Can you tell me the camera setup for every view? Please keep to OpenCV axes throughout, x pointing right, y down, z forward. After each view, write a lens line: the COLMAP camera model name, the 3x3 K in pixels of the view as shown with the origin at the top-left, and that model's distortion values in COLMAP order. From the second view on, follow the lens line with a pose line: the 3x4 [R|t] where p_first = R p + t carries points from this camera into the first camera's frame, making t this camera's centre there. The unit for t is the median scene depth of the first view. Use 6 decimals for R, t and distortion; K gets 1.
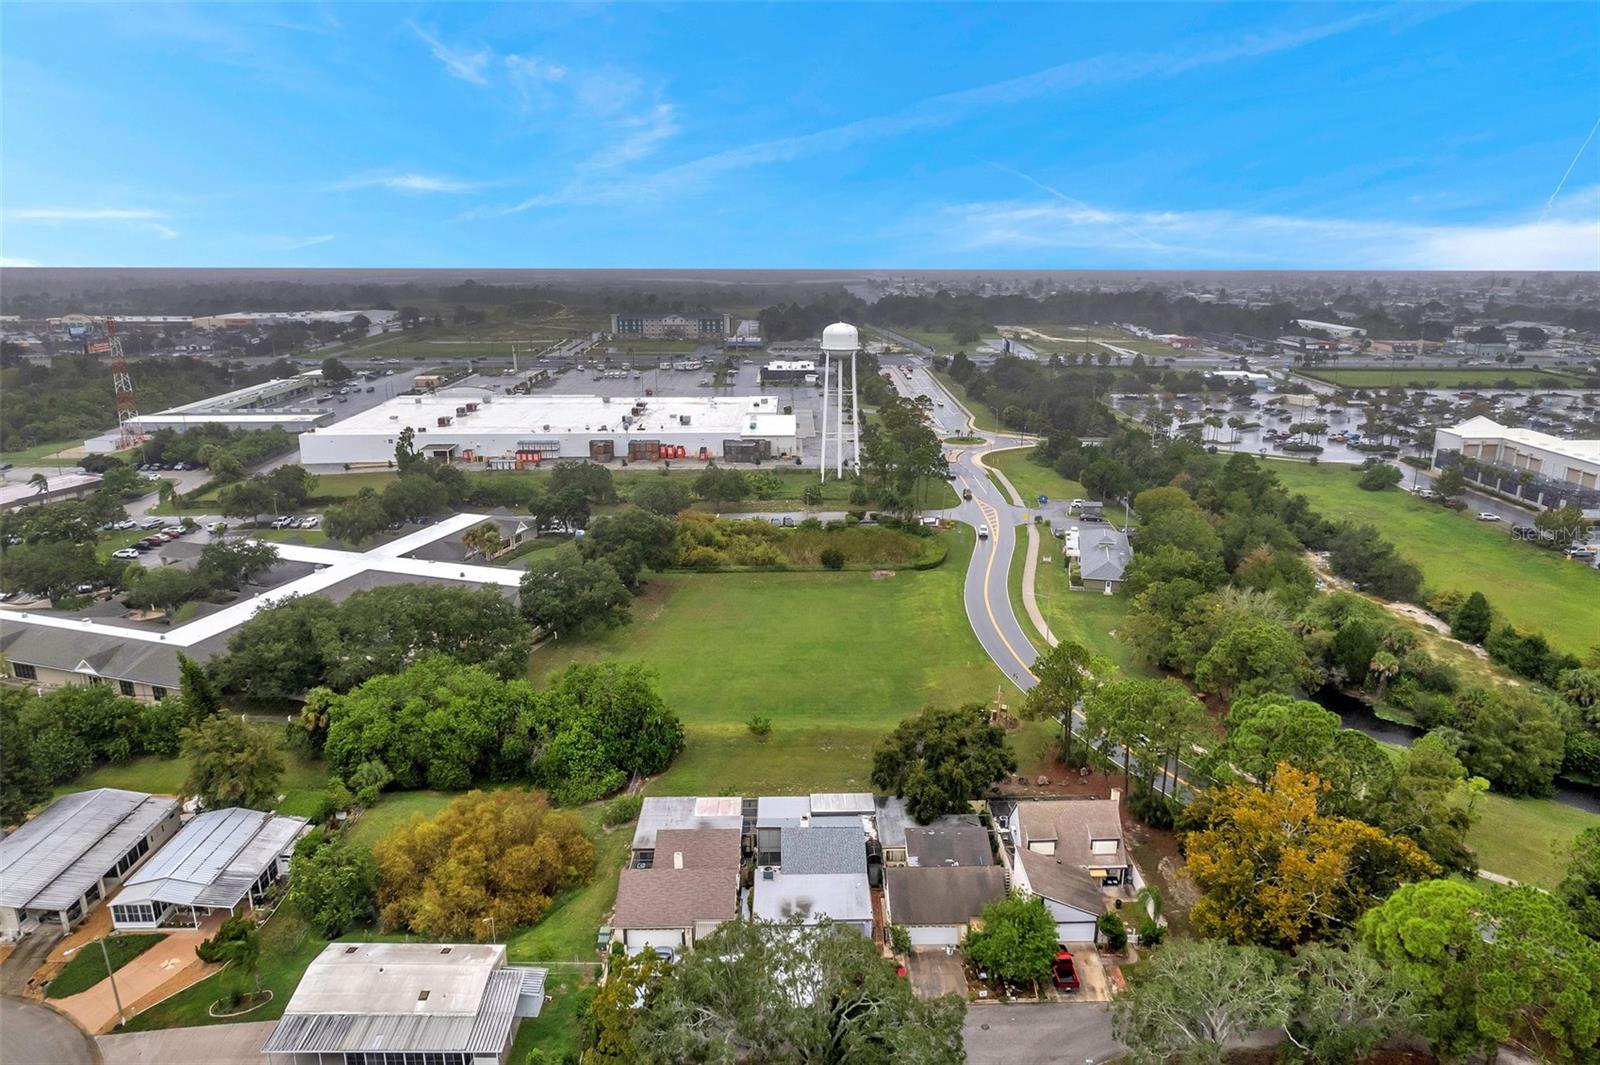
lens RADIAL K [[1013.7, 0, 800.0], [0, 1013.7, 532.5], [0, 0, 1]] dist [-0.077053, 0.075345]
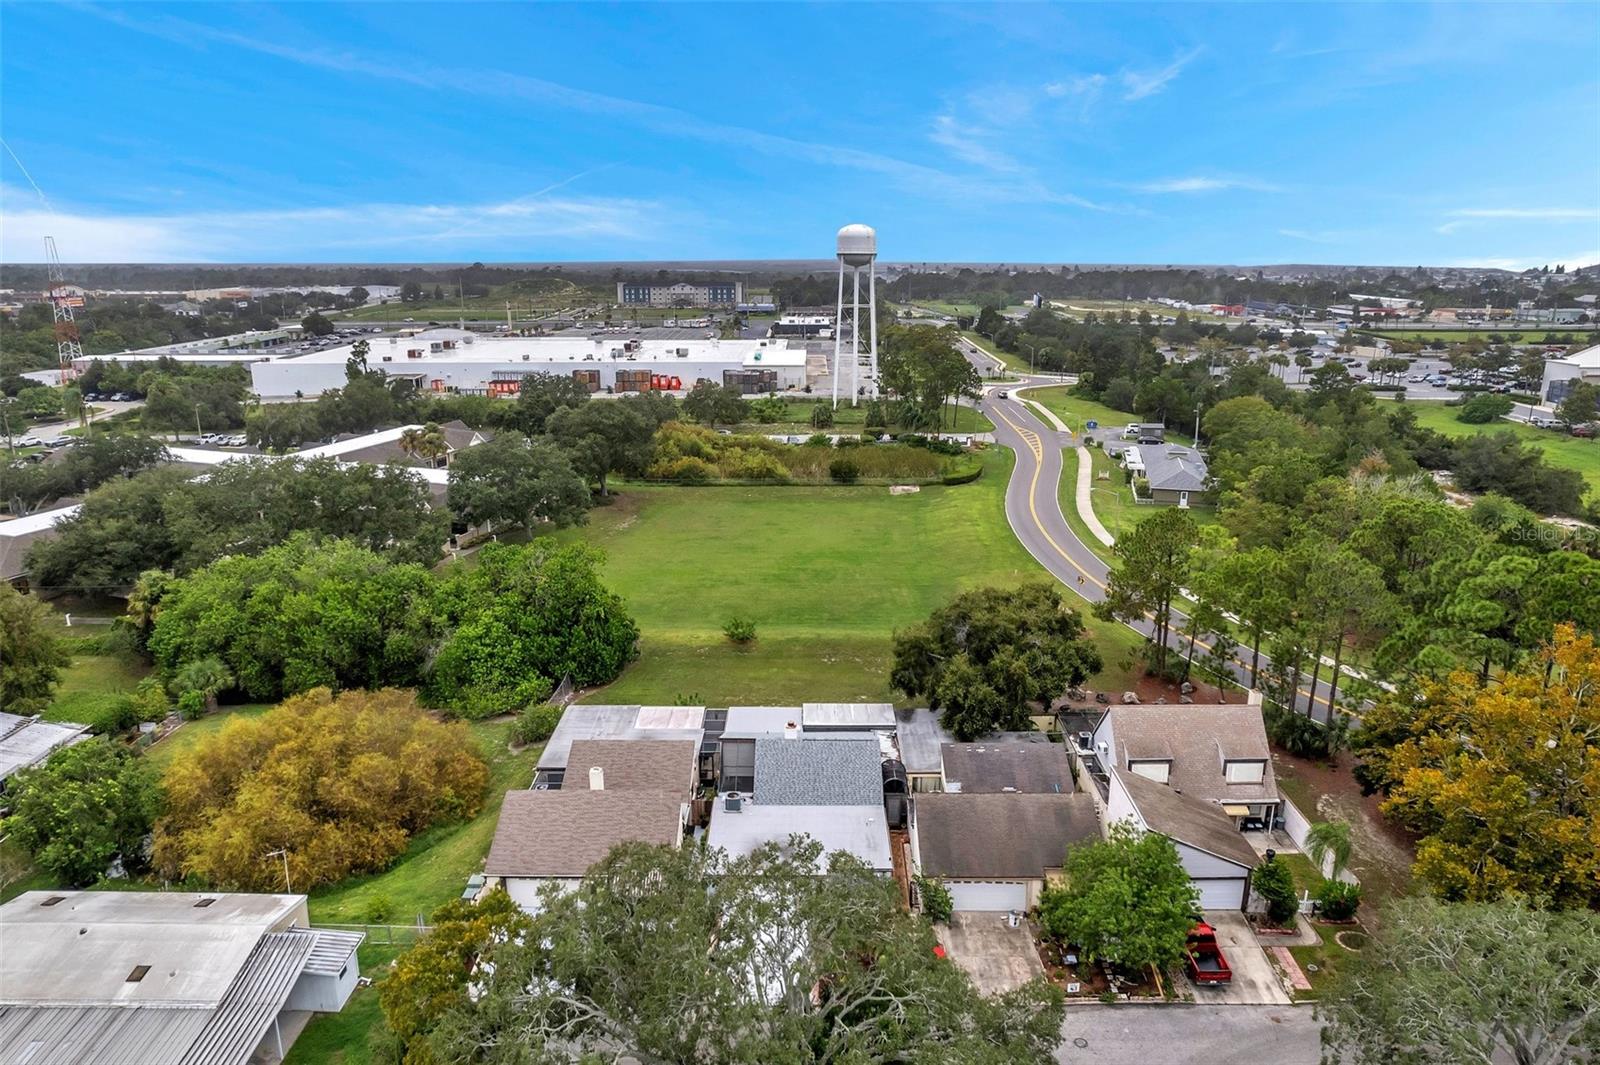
lens RADIAL K [[1013.7, 0, 800.0], [0, 1013.7, 532.5], [0, 0, 1]] dist [-0.077053, 0.075345]
pose [[0.999794, 0.011380, -0.016794, 0.017383], [-0.011583, 0.999860, -0.012040, 0.140273], [0.016655, 0.012232, 0.999786, 0.280010]]
